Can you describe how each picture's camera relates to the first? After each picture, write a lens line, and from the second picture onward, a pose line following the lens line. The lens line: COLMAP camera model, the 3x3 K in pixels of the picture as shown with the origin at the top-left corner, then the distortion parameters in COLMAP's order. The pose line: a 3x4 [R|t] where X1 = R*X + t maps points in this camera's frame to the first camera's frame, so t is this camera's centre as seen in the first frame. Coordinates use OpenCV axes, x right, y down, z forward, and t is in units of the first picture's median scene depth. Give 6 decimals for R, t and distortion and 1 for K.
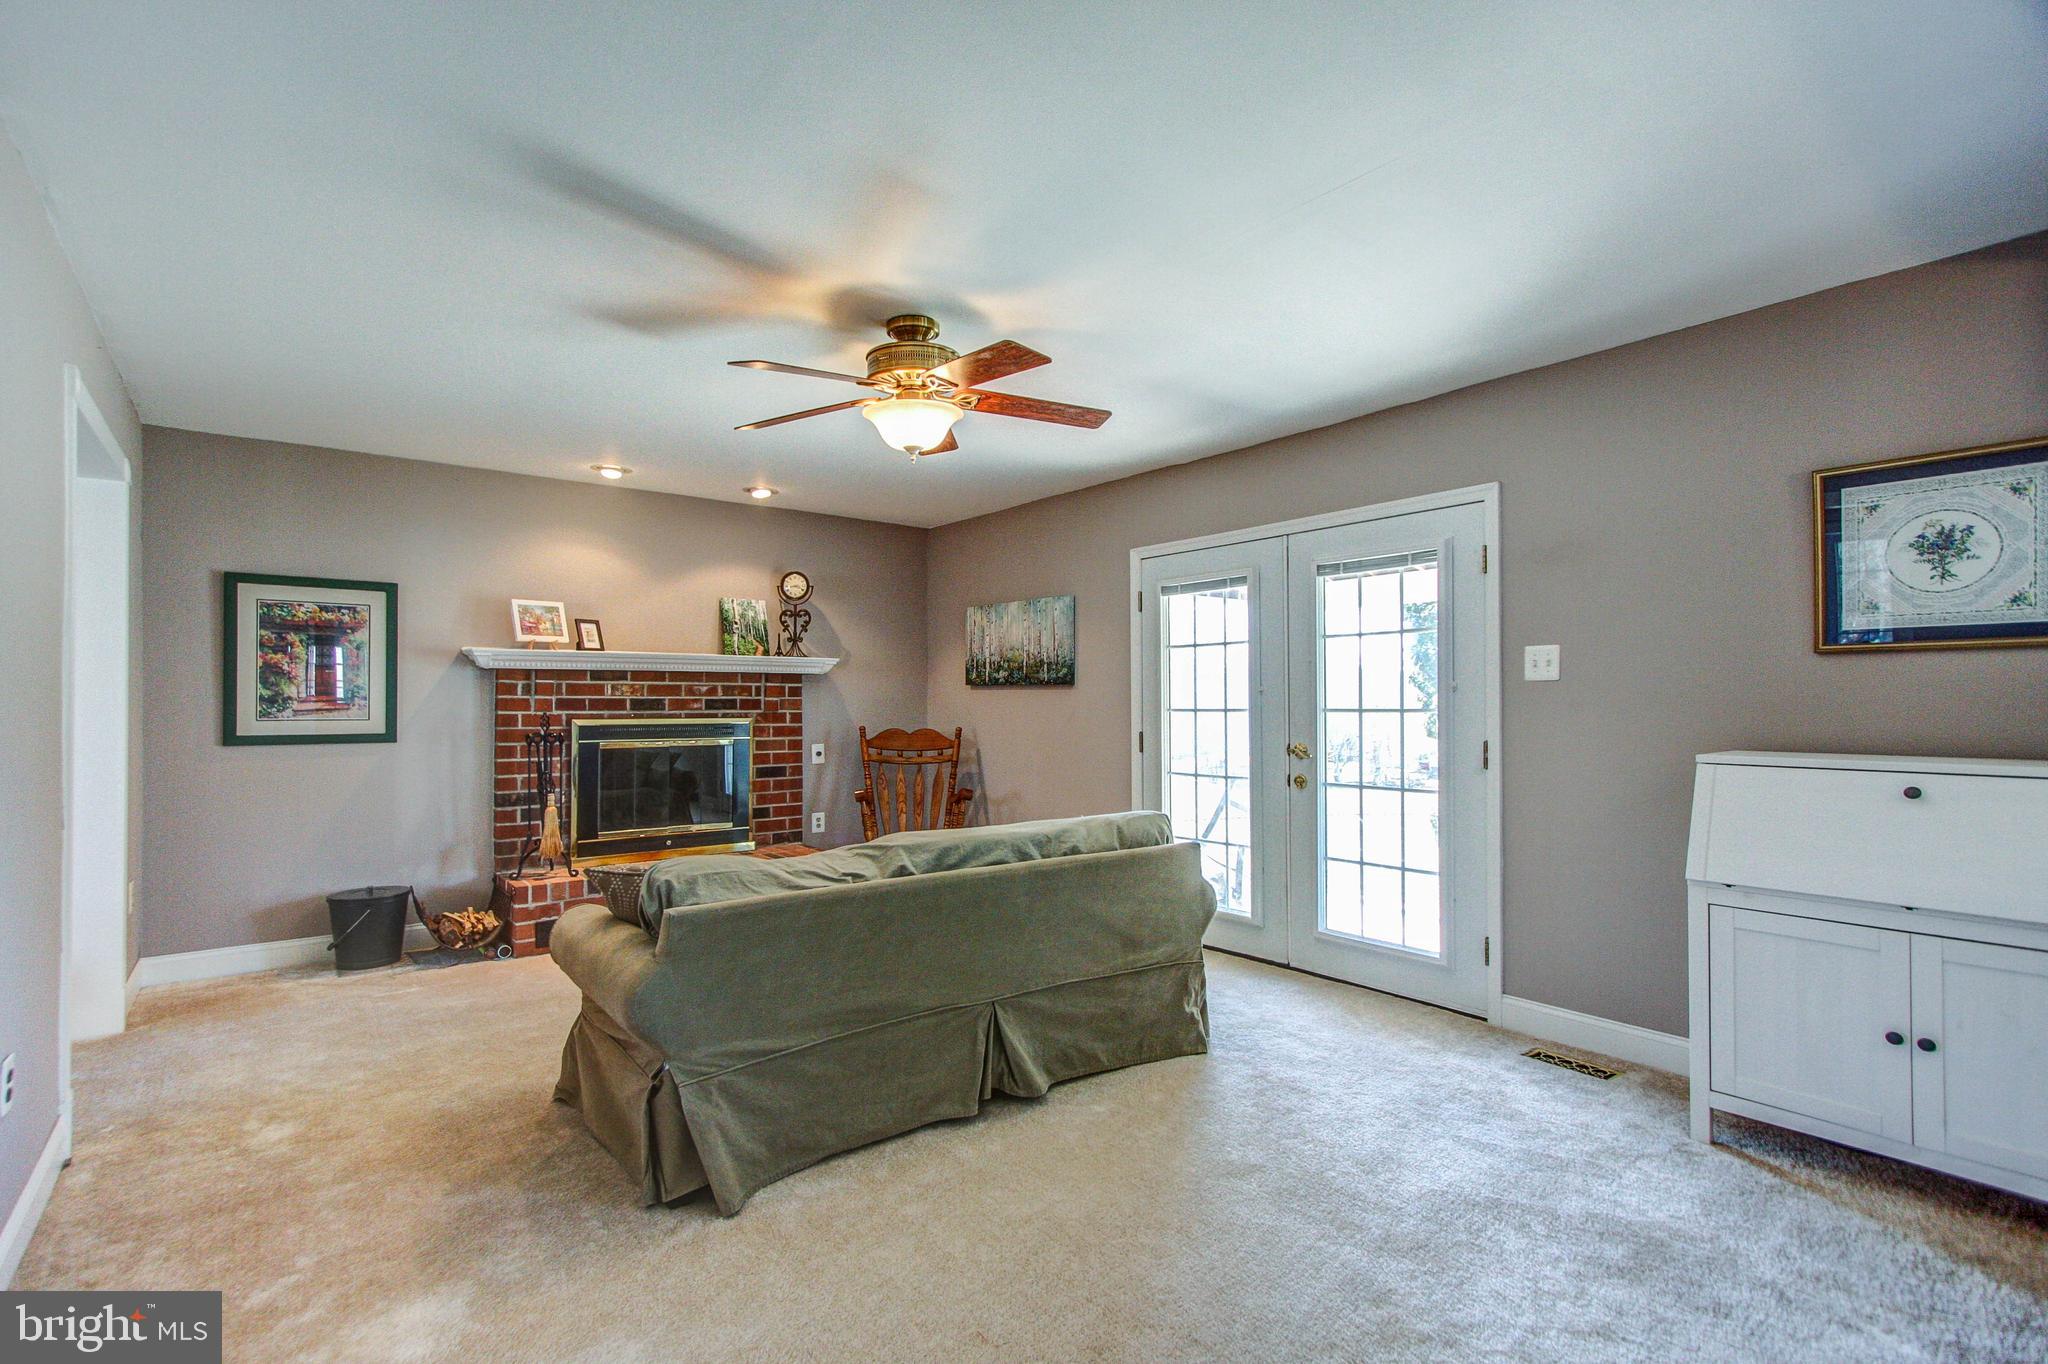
lens RADIAL K [[926.1, 0, 1017.1], [0, 926.1, 699.1], [0, 0, 1]] dist [0.001520, 0.006942]
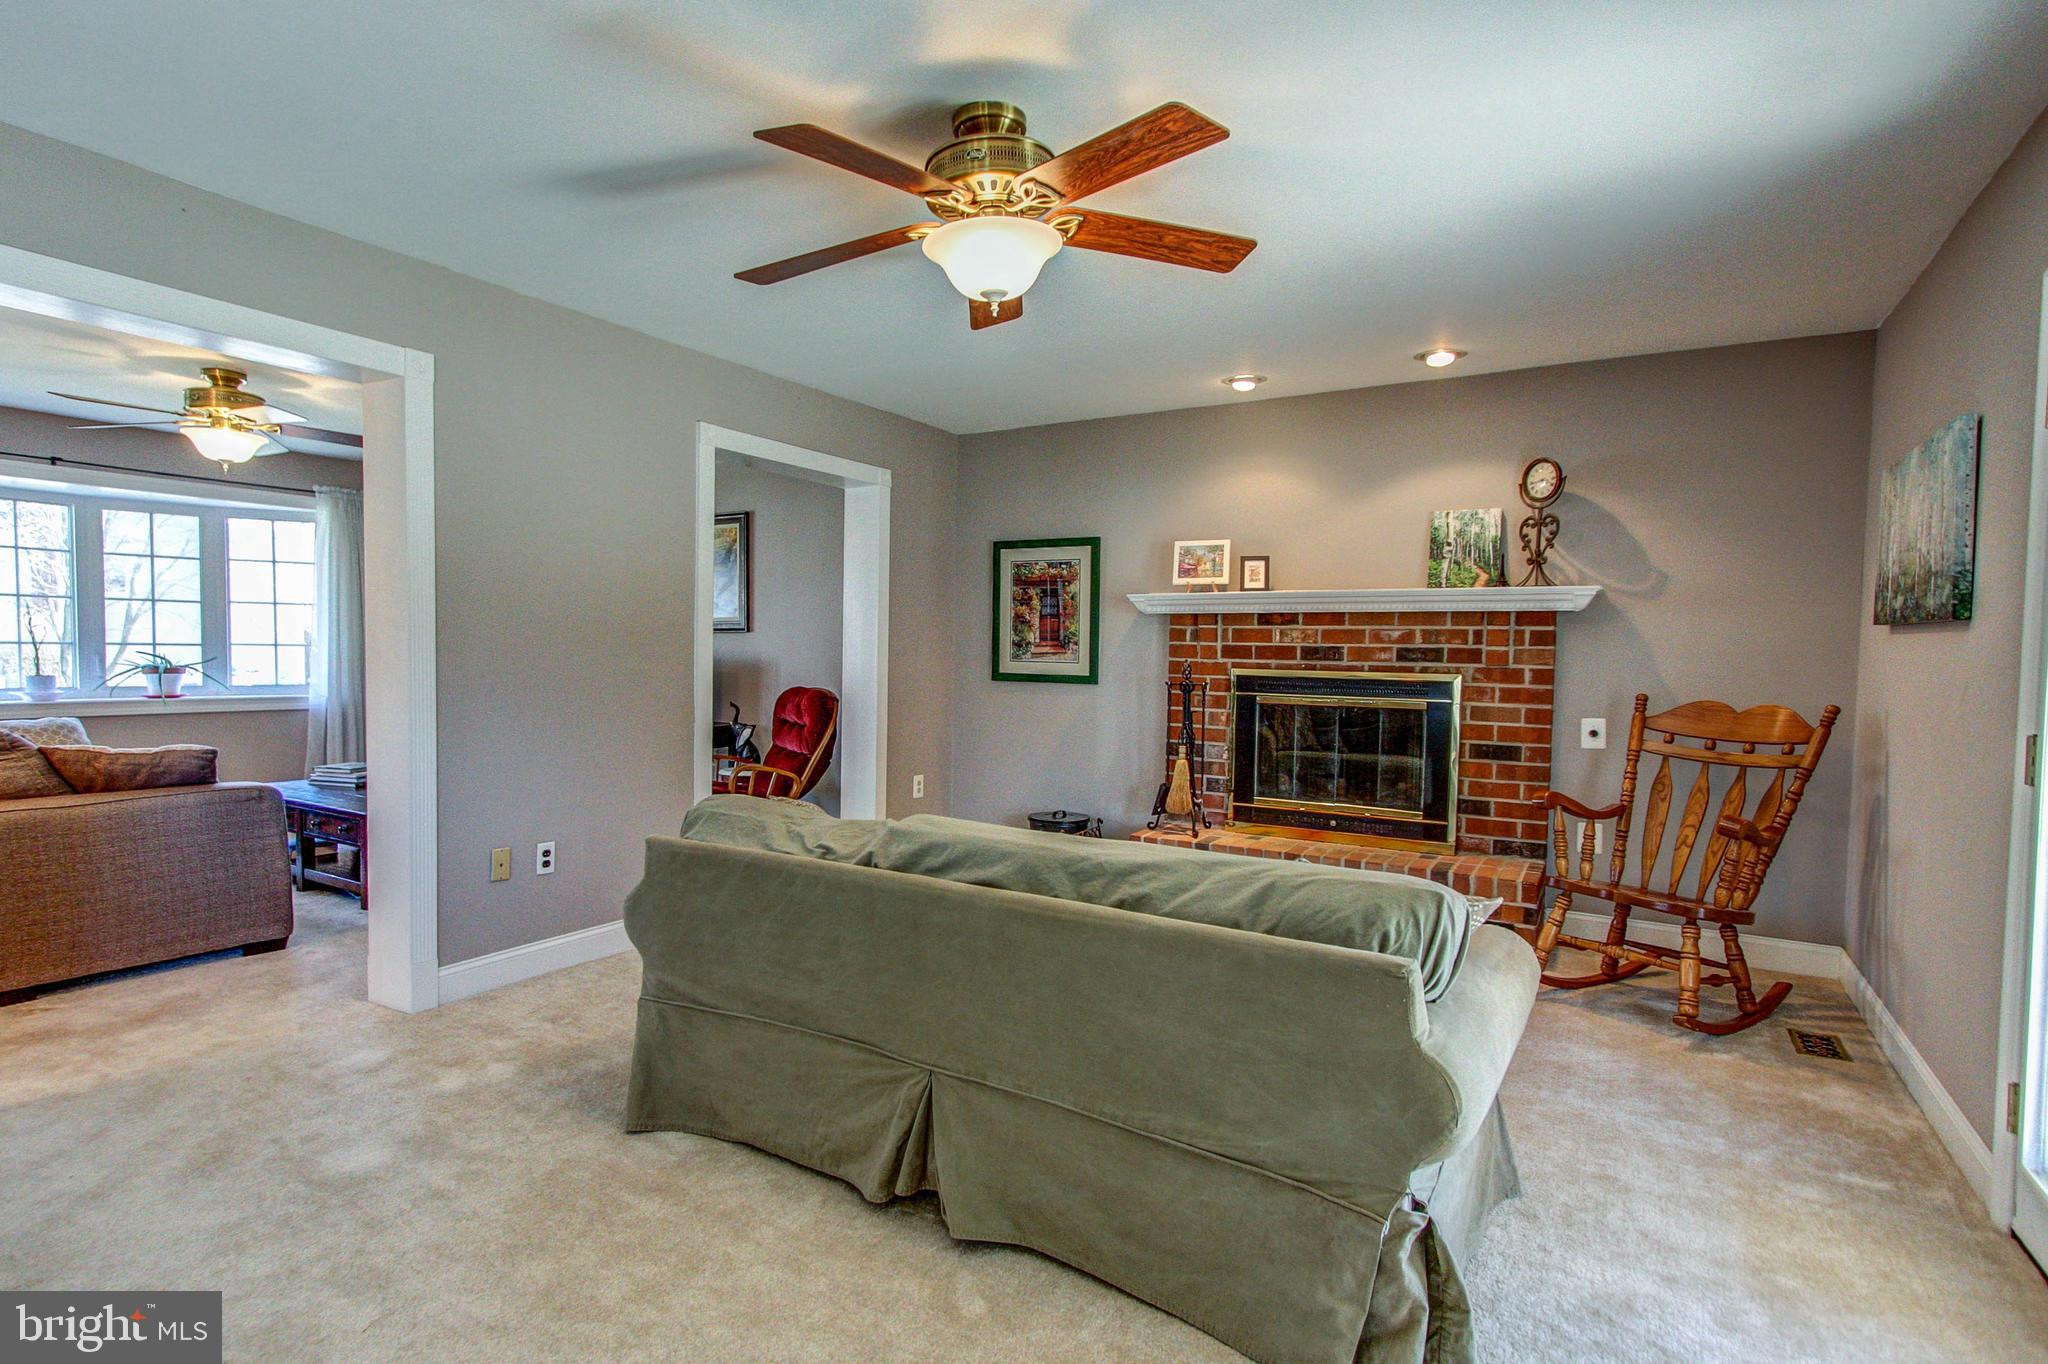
lens RADIAL K [[1053.6, 0, 1018.1], [0, 1053.6, 698.9], [0, 0, 1]] dist [0.003275, 0.000319]
pose [[0.351247, 0.051854, -0.934846, 0.401617], [-0.011286, 0.998627, 0.051151, 0.001472], [0.936215, -0.007416, 0.351350, 0.429460]]
